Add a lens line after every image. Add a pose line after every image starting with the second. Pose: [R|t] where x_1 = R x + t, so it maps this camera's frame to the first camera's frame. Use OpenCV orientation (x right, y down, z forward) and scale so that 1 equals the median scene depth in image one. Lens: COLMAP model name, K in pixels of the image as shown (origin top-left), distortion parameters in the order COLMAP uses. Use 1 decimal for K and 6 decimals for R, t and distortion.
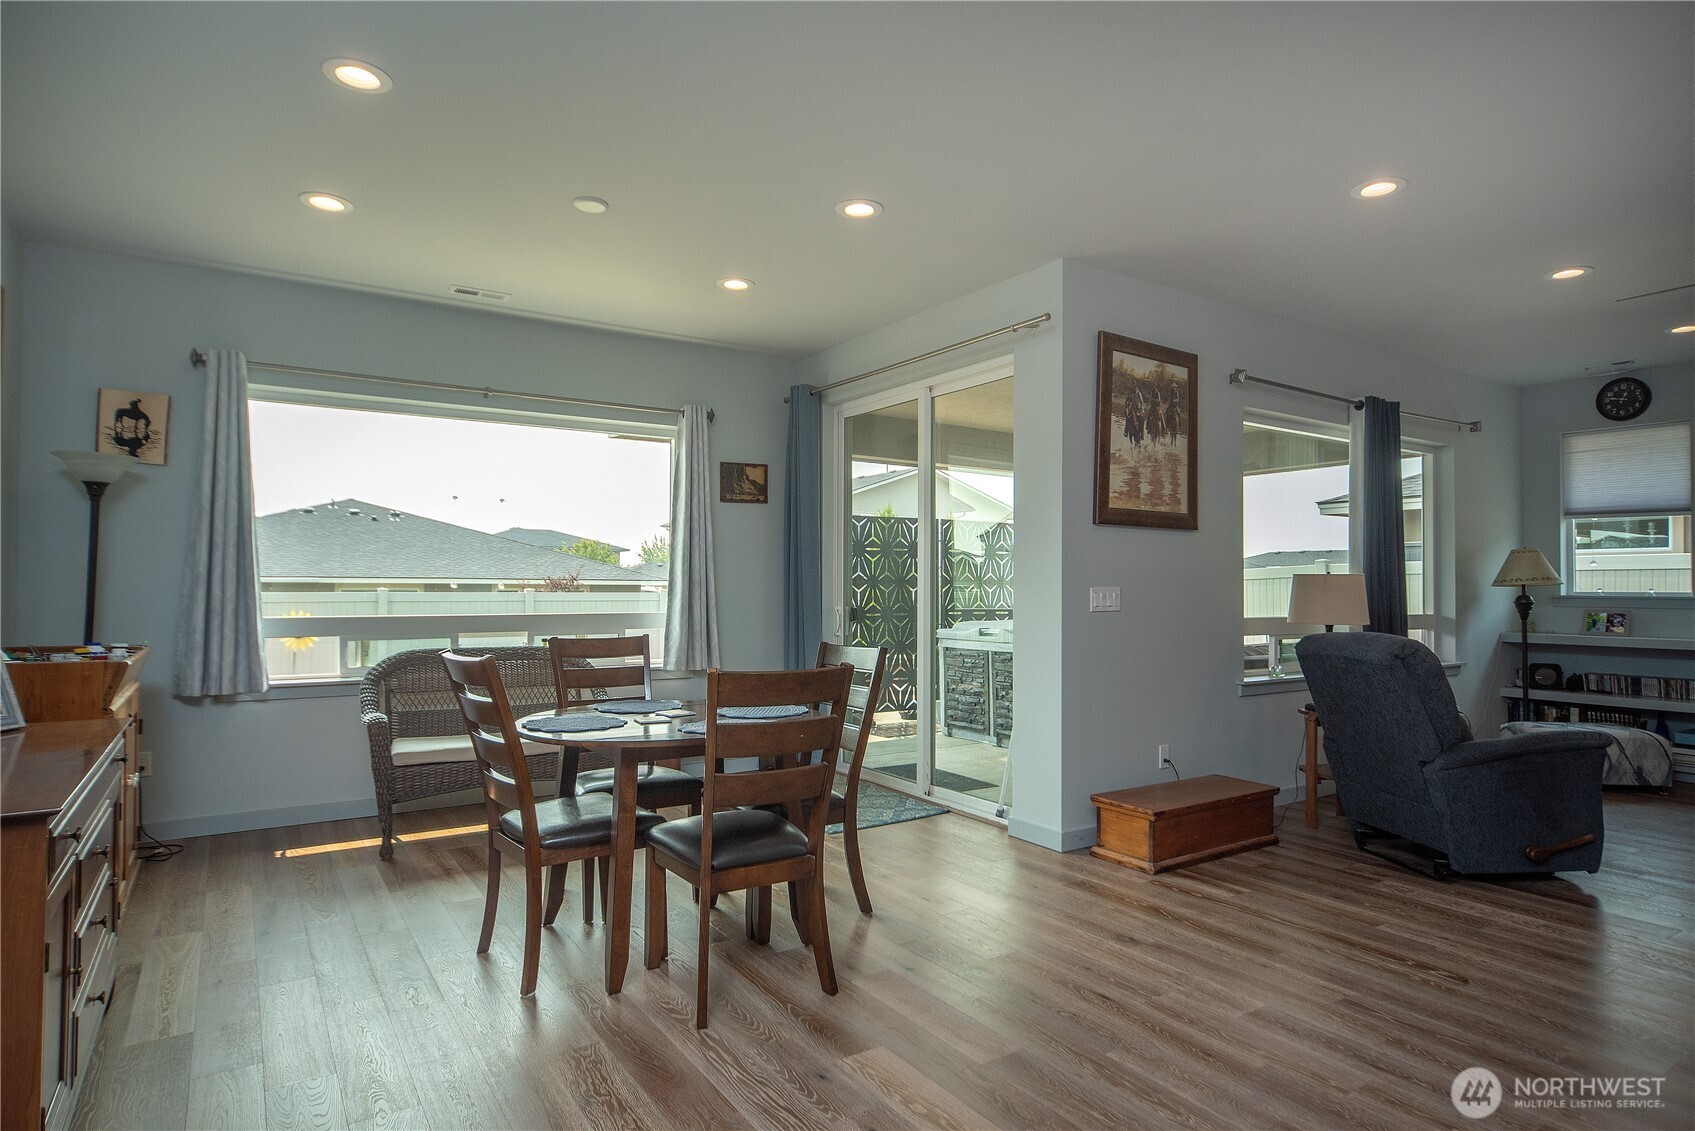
lens RADIAL K [[938.5, 0, 897.4], [0, 938.5, 614.5], [0, 0, 1]] dist [0.001322, 0.000004]
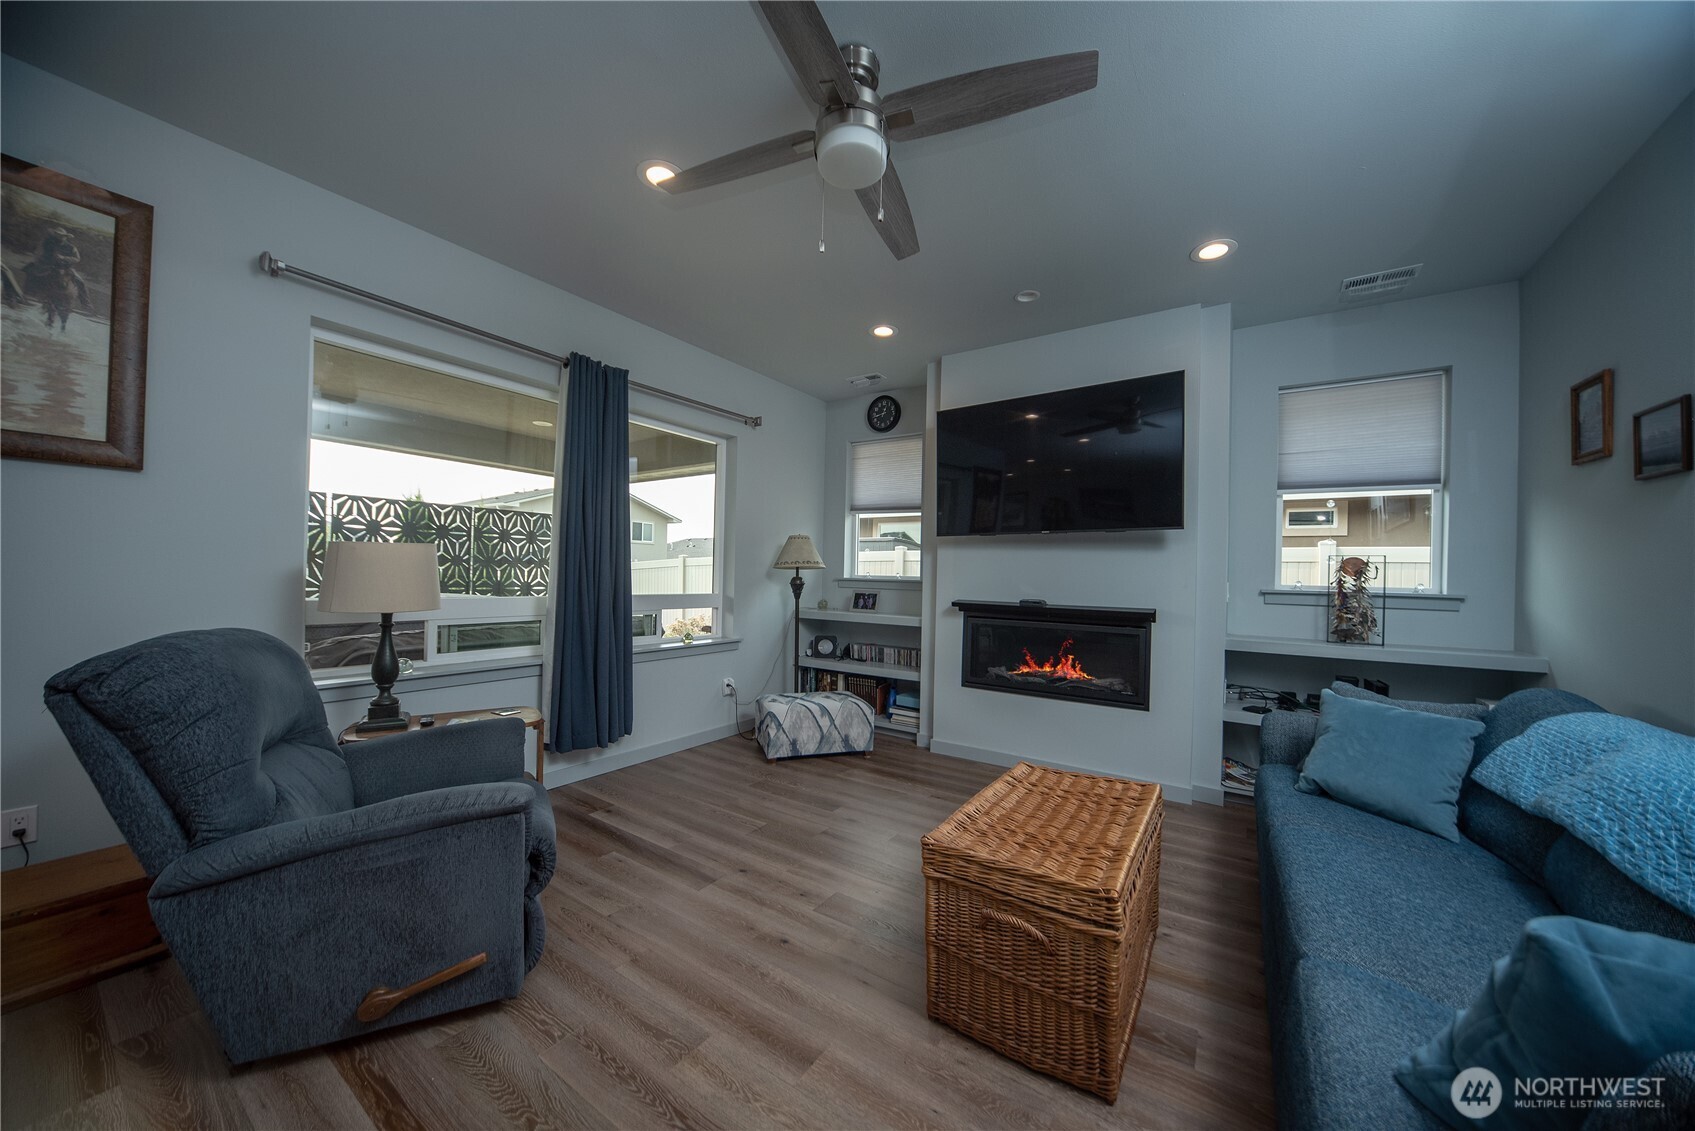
lens RADIAL K [[609.2, 0, 855.2], [0, 609.2, 617.7], [0, 0, 1]] dist [-0.010187, 0.000013]
pose [[0.922095, -0.012098, 0.386774, 0.752049], [-0.006571, 0.998877, 0.046910, -0.010882], [-0.386907, -0.045797, 0.920981, 0.499641]]
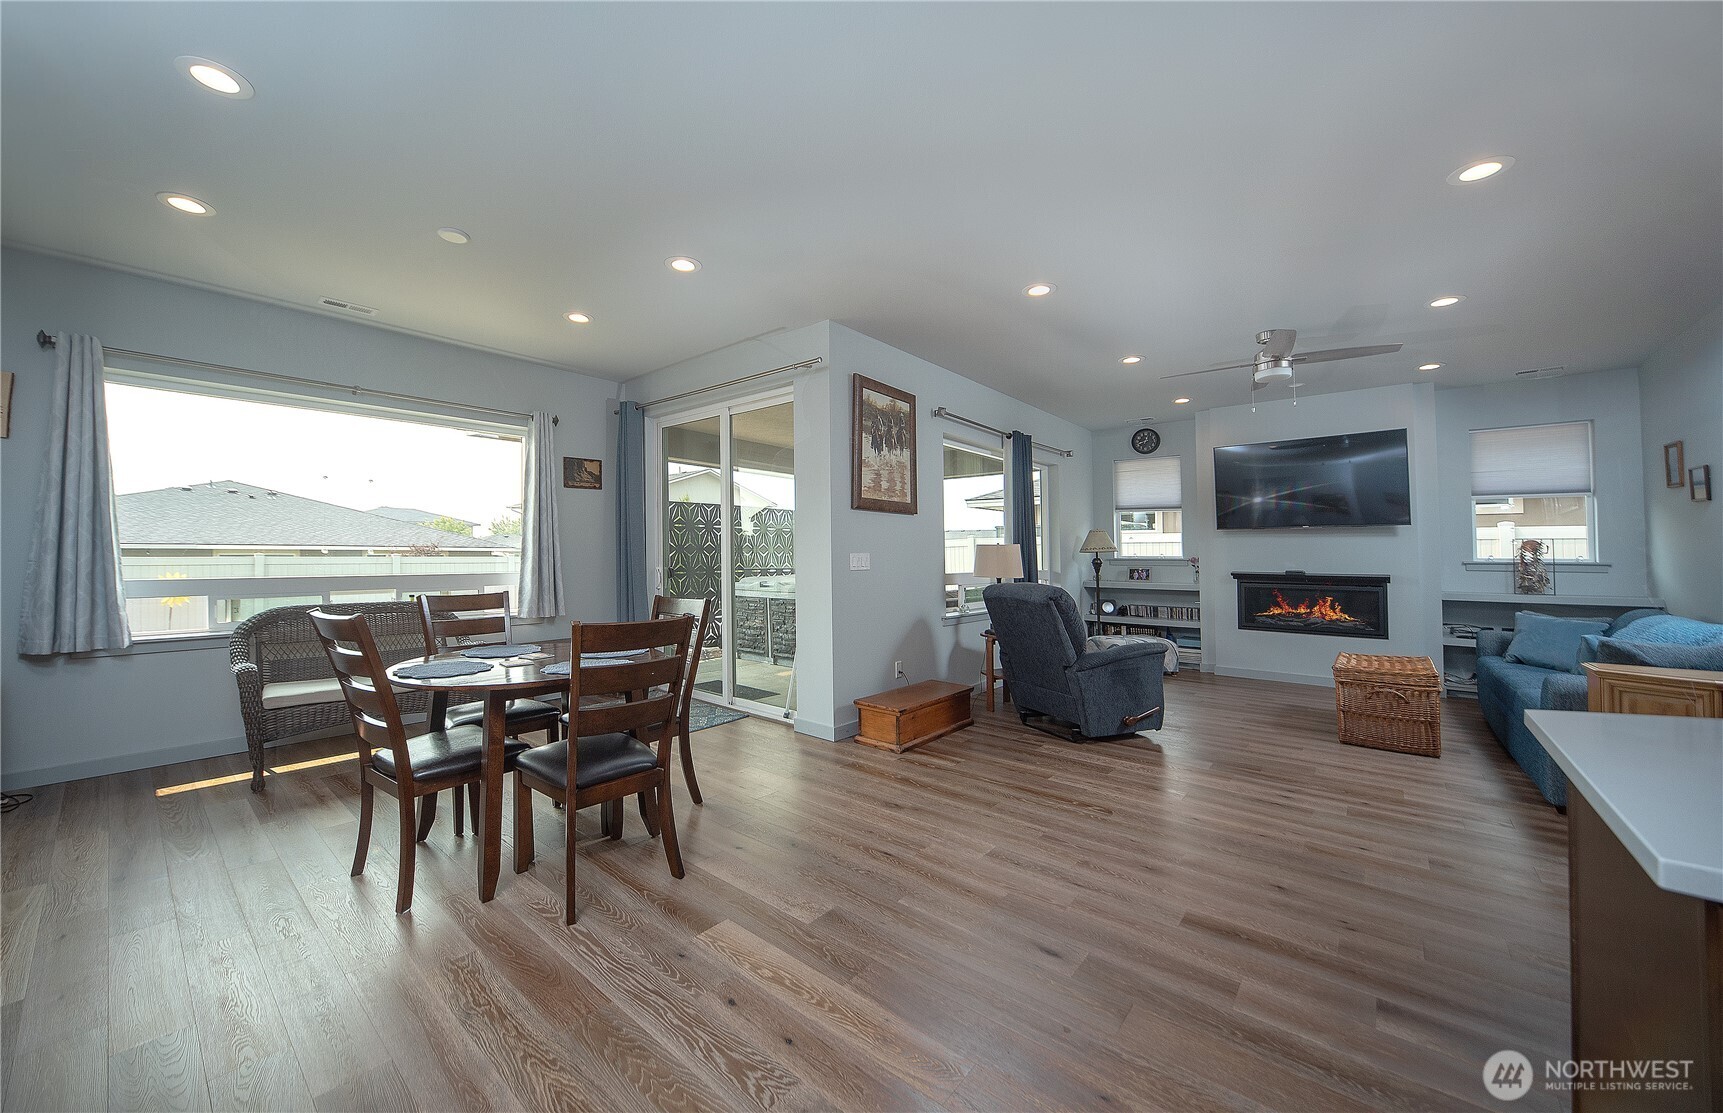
lens RADIAL K [[629.8, 0, 853.2], [0, 629.8, 574.4], [0, 0, 1]] dist [-0.009413, 0.000095]
pose [[0.967154, -0.007820, 0.254071, -0.035350], [0.006544, 0.999961, 0.005867, -0.002389], [-0.254107, -0.004012, 0.967168, 0.083424]]
